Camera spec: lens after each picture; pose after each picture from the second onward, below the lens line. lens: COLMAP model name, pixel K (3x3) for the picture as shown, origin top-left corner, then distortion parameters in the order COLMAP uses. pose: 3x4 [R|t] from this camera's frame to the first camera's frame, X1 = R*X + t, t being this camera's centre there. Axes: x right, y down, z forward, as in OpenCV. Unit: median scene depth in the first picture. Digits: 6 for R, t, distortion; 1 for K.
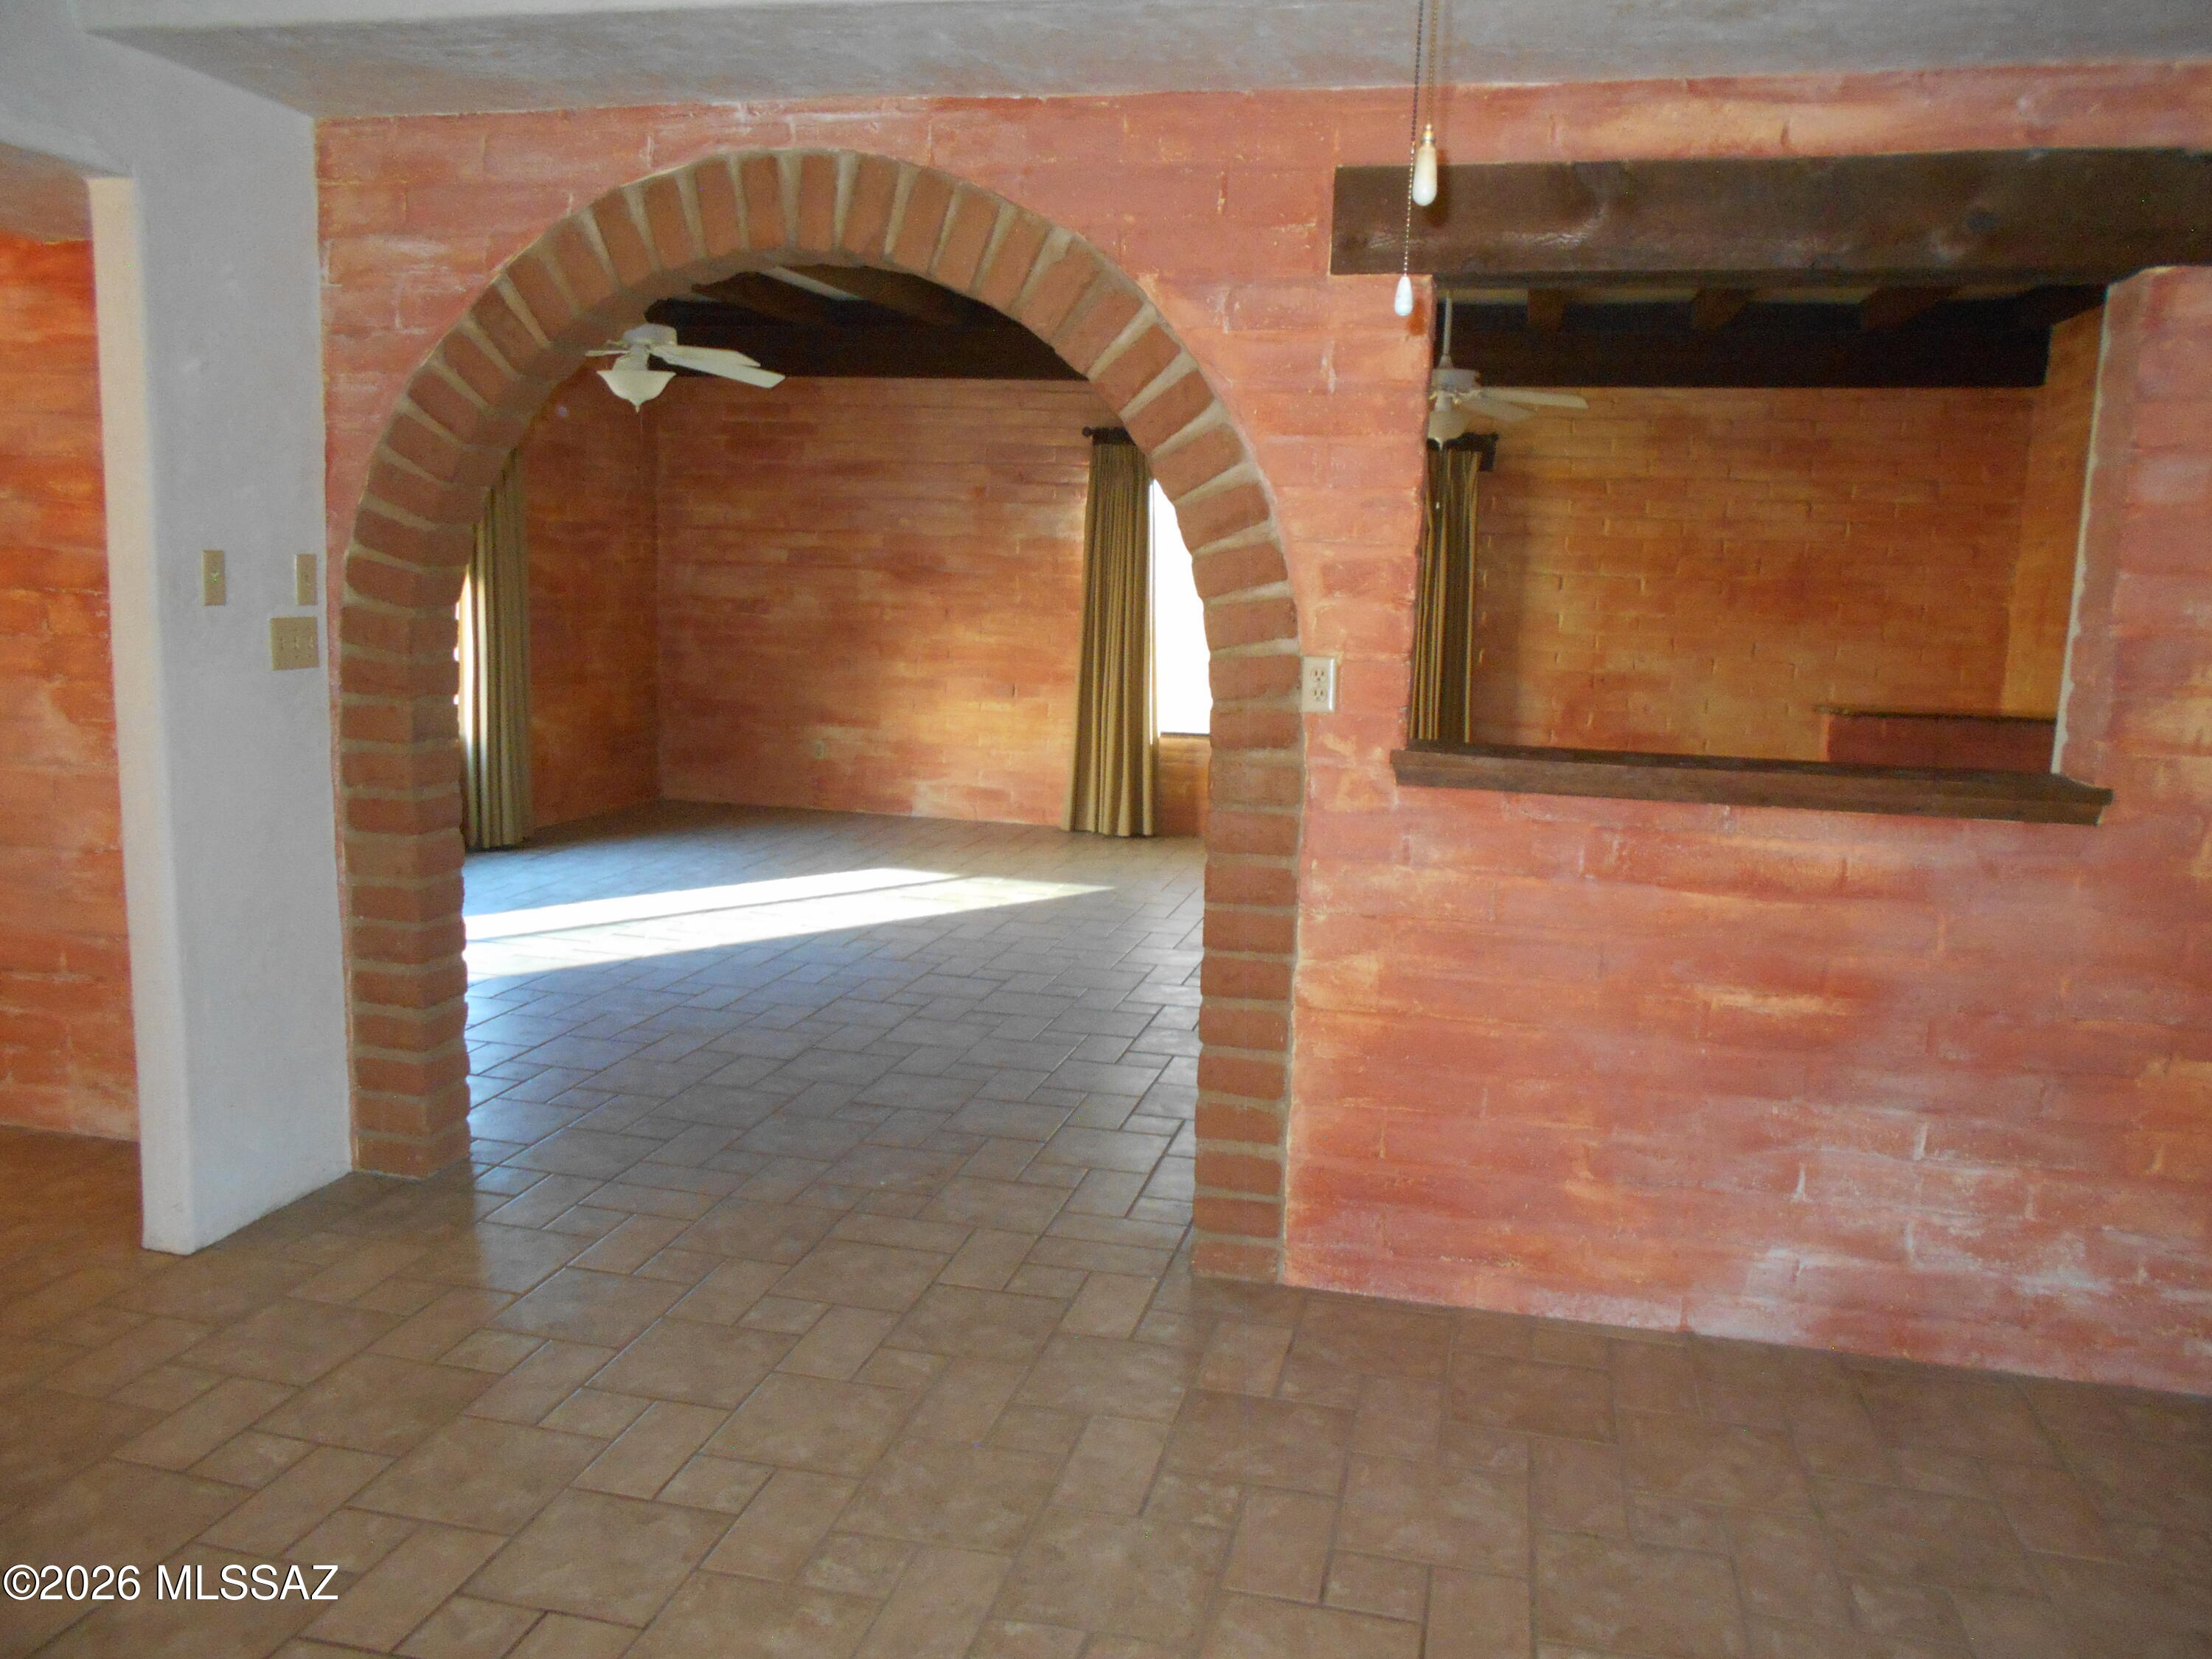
lens RADIAL K [[1698.3, 0, 1116.5], [0, 1698.3, 835.6], [0, 0, 1]] dist [-0.031761, 0.040487]
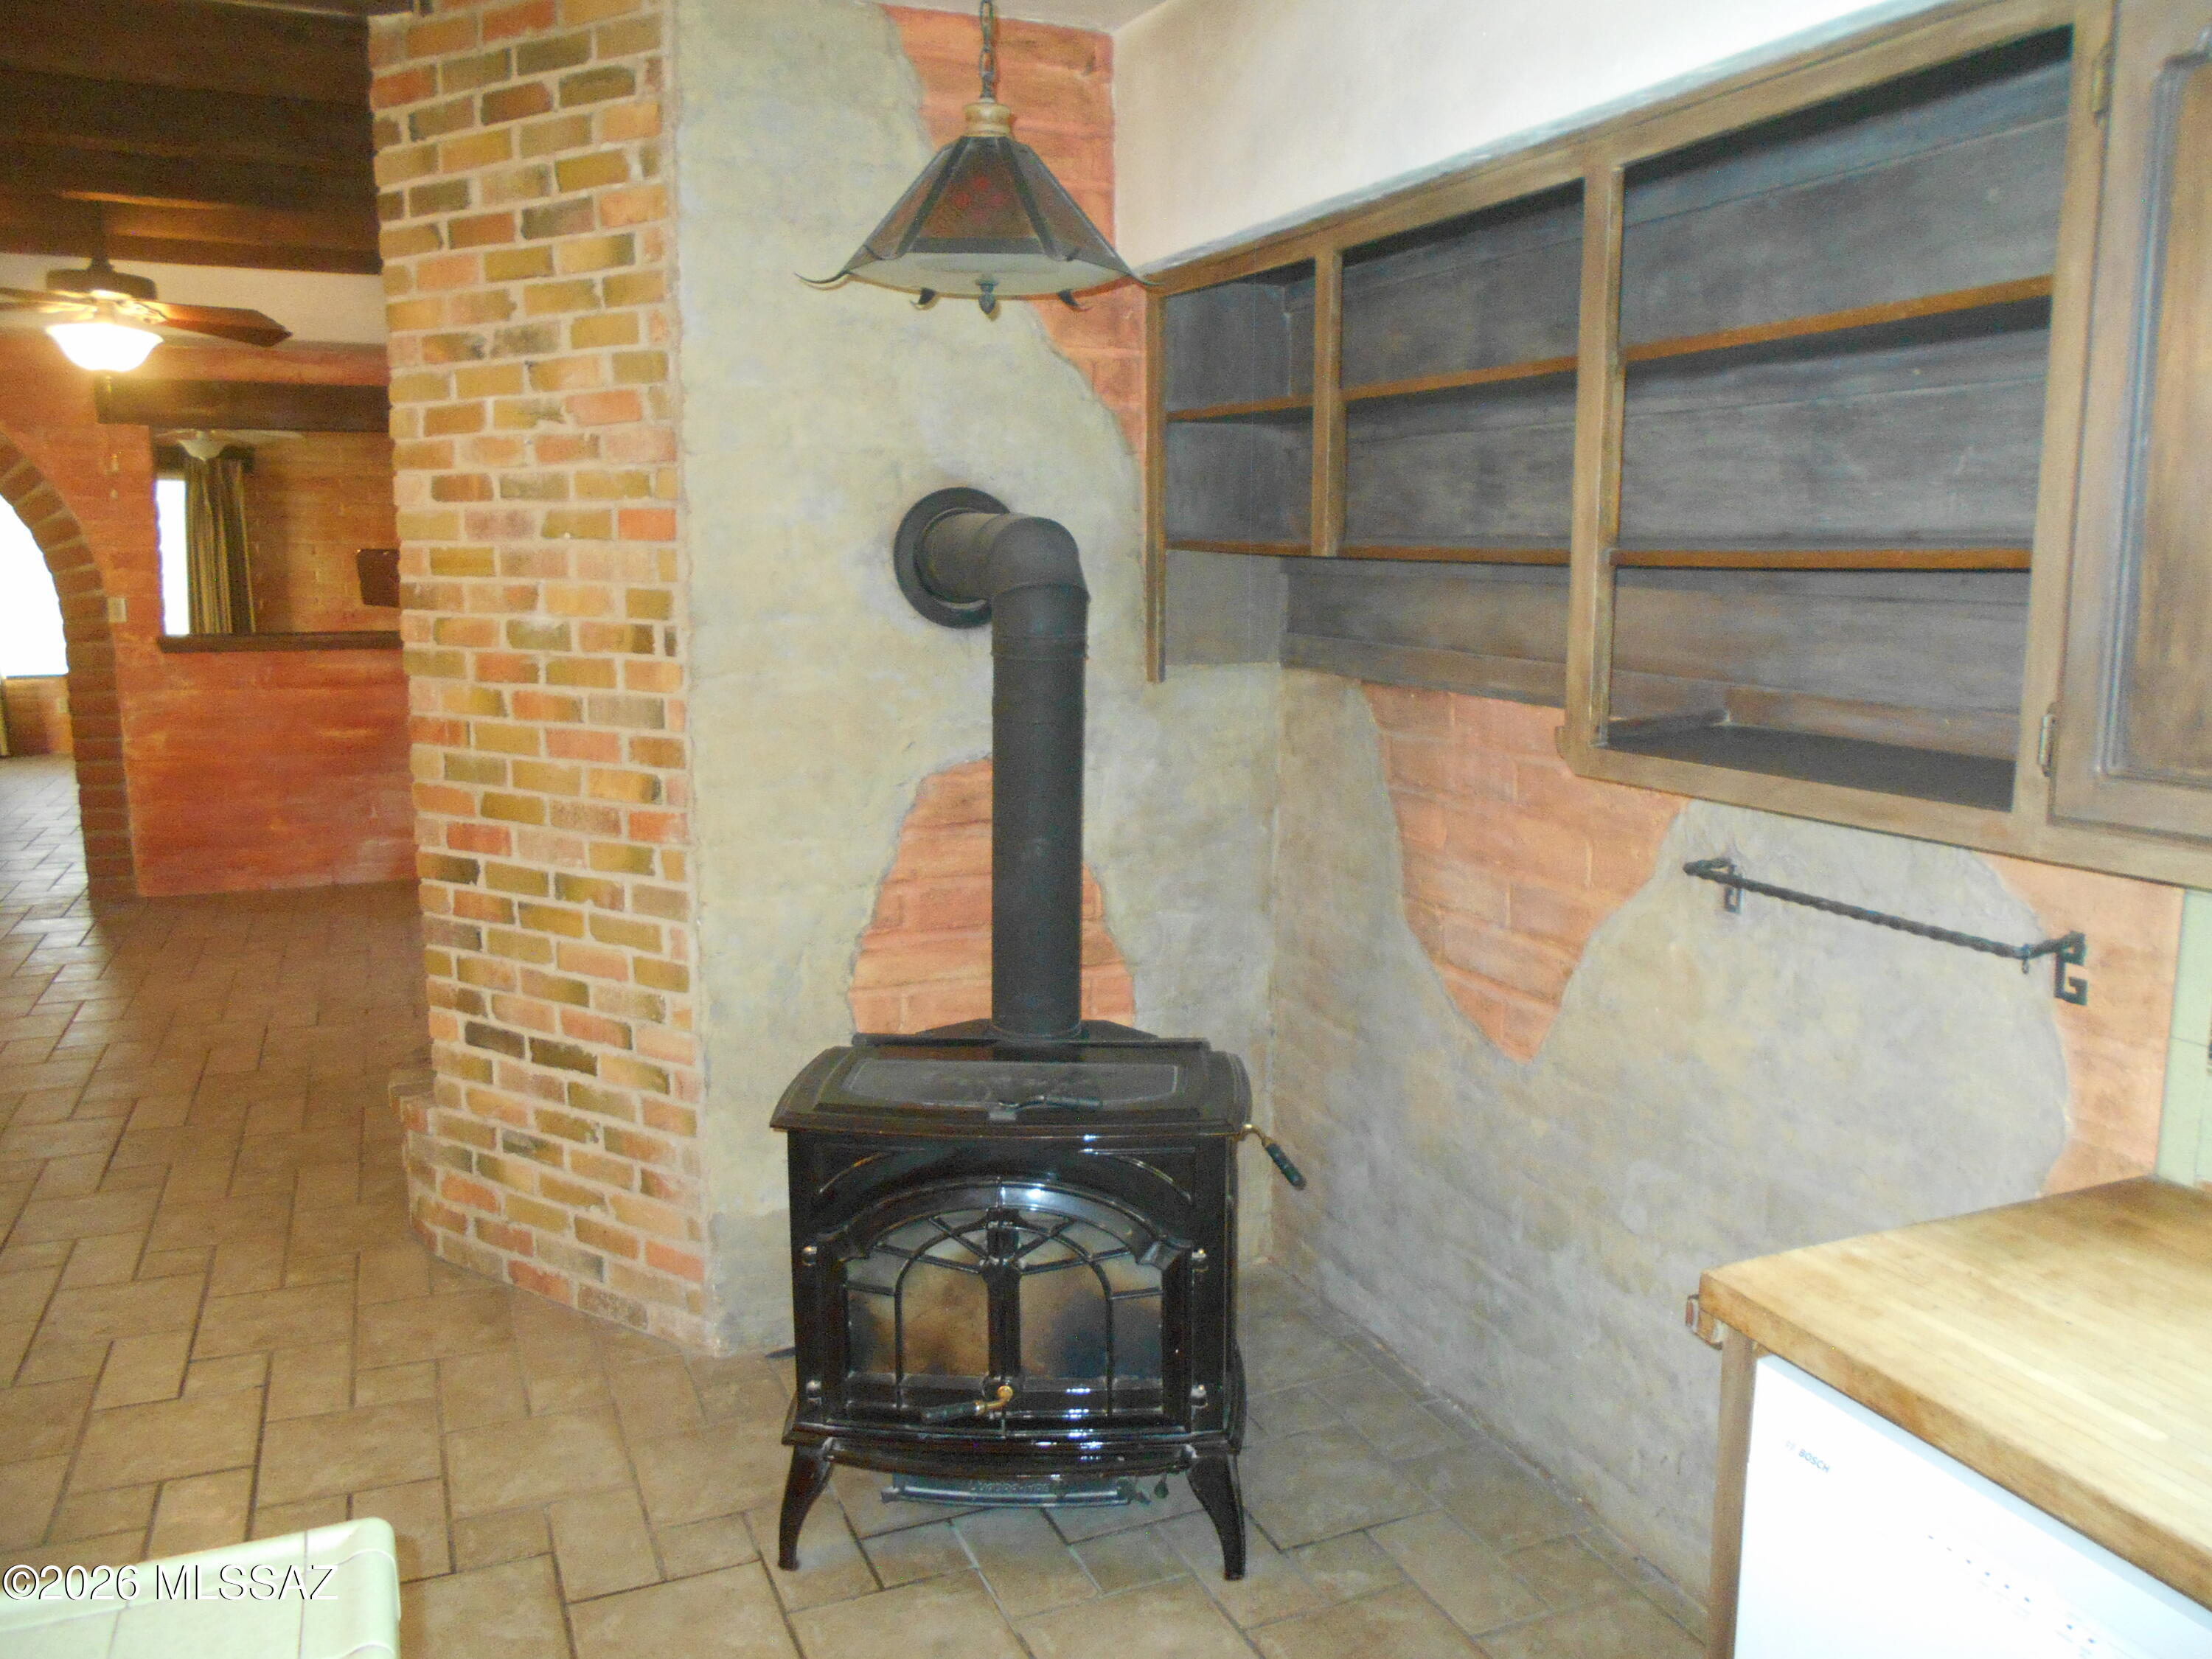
lens RADIAL K [[1698.3, 0, 1017.4], [0, 1698.3, 823.4], [0, 0, 1]] dist [-0.031761, 0.040487]
pose [[0.832425, -0.119853, 0.541022, -0.107203], [0.109110, 0.992667, 0.052029, 0.170199], [-0.543290, 0.015721, 0.839398, -1.251199]]
